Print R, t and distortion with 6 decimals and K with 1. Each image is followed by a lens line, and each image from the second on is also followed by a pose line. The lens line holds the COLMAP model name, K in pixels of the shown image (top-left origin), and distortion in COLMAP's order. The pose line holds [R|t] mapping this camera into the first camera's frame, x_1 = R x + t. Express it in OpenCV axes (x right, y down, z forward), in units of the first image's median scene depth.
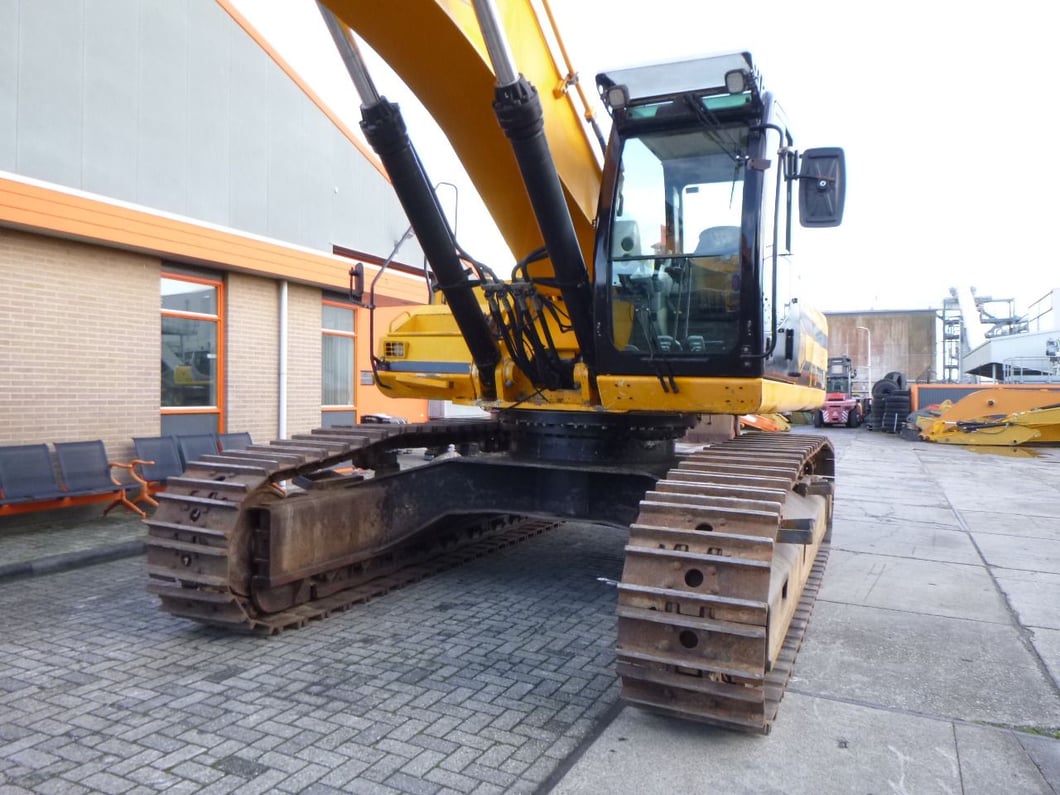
lens RADIAL K [[785.2, 0, 537.5], [0, 785.2, 394.6], [0, 0, 1]] dist [-0.046212, 0.033128]
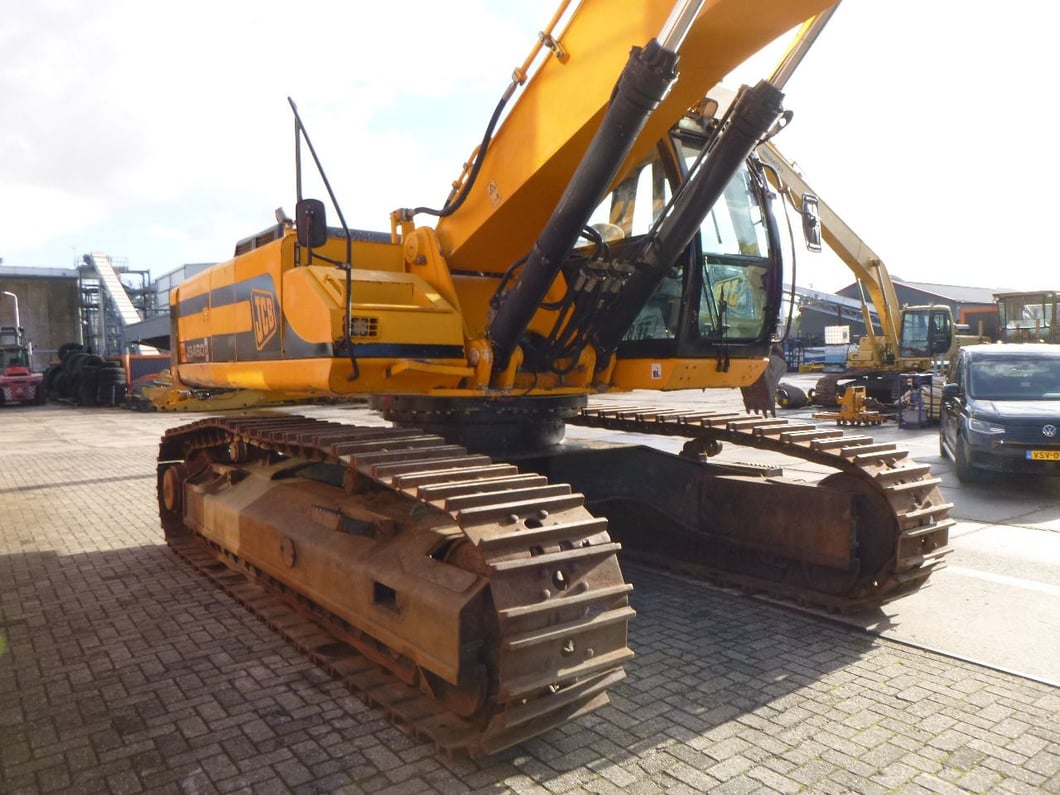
lens RADIAL K [[785.2, 0, 537.5], [0, 785.2, 394.6], [0, 0, 1]] dist [-0.046212, 0.033128]
pose [[0.476343, -0.061586, 0.877100, -0.907930], [0.025403, 0.998091, 0.056286, -0.037772], [-0.878893, -0.004530, 0.476998, 0.612734]]
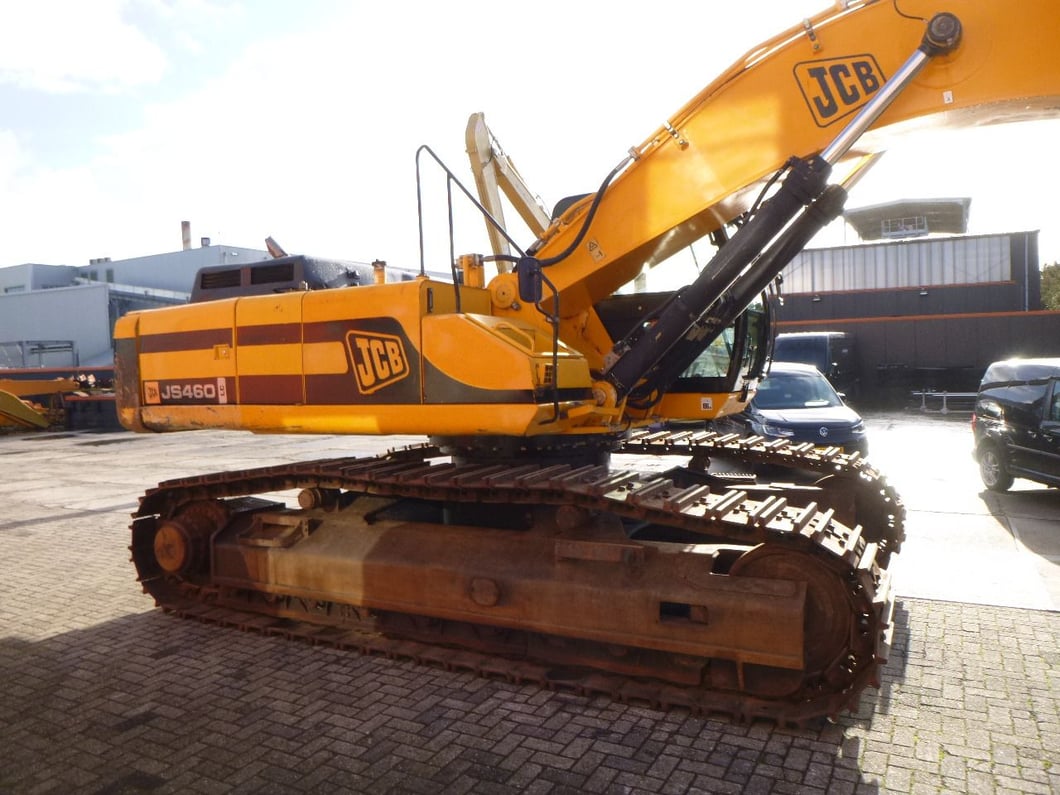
lens RADIAL K [[788.5, 0, 540.9], [0, 788.5, 391.3], [0, 0, 1]] dist [-0.031535, 0.005784]
pose [[0.053324, -0.060770, 0.996726, -1.189847], [0.028032, 0.997844, 0.059338, -0.107918], [-0.998184, 0.024776, 0.054913, 1.166647]]
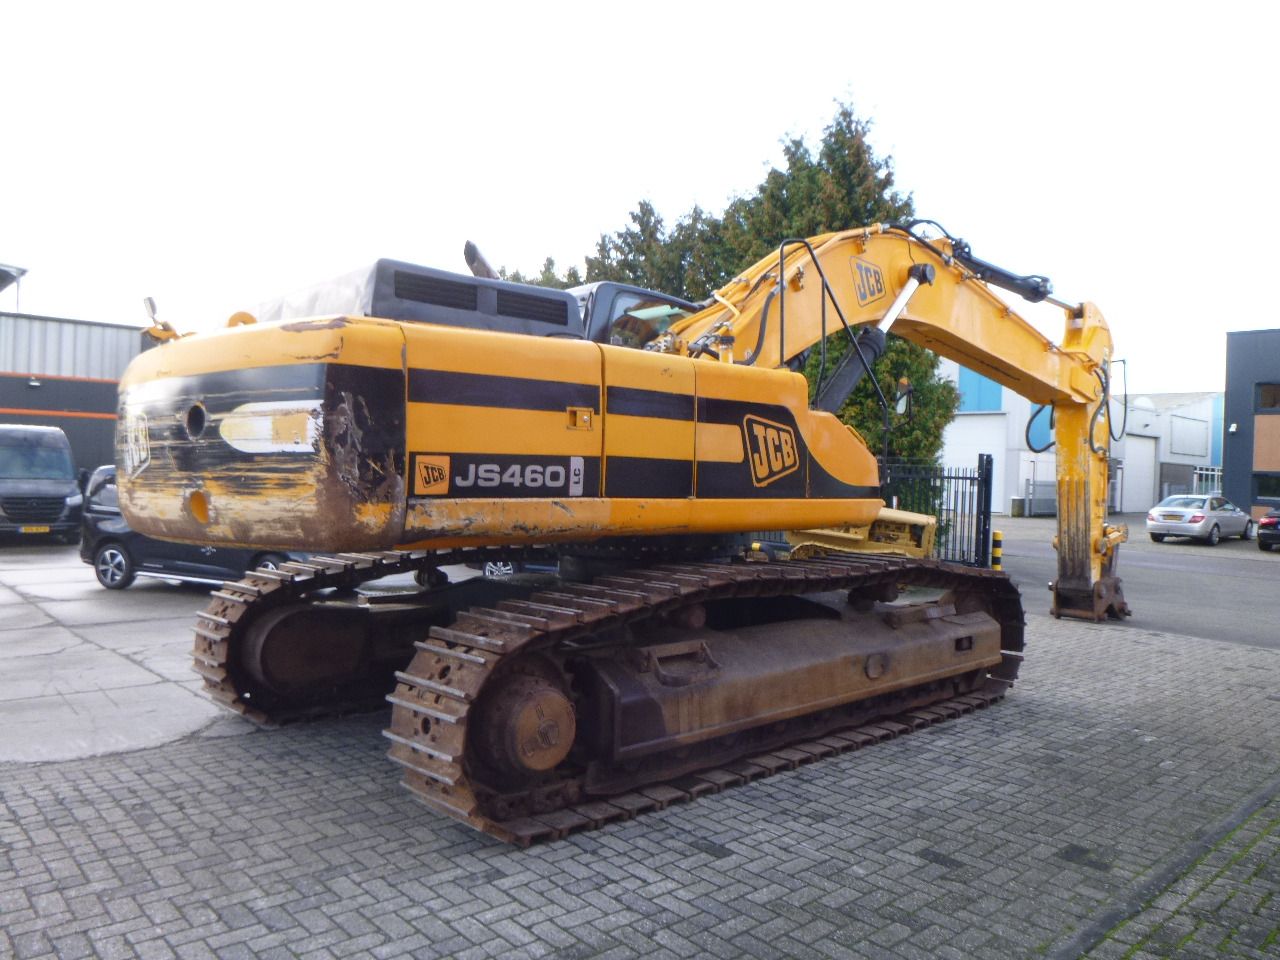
lens RADIAL K [[948.2, 0, 649.1], [0, 948.2, 476.5], [0, 0, 1]] dist [-0.046212, 0.033128]
pose [[-0.923952, -0.045122, 0.379838, -0.458630], [-0.046870, 0.998890, 0.004649, -0.059623], [-0.379626, -0.013508, -0.925041, 2.578167]]
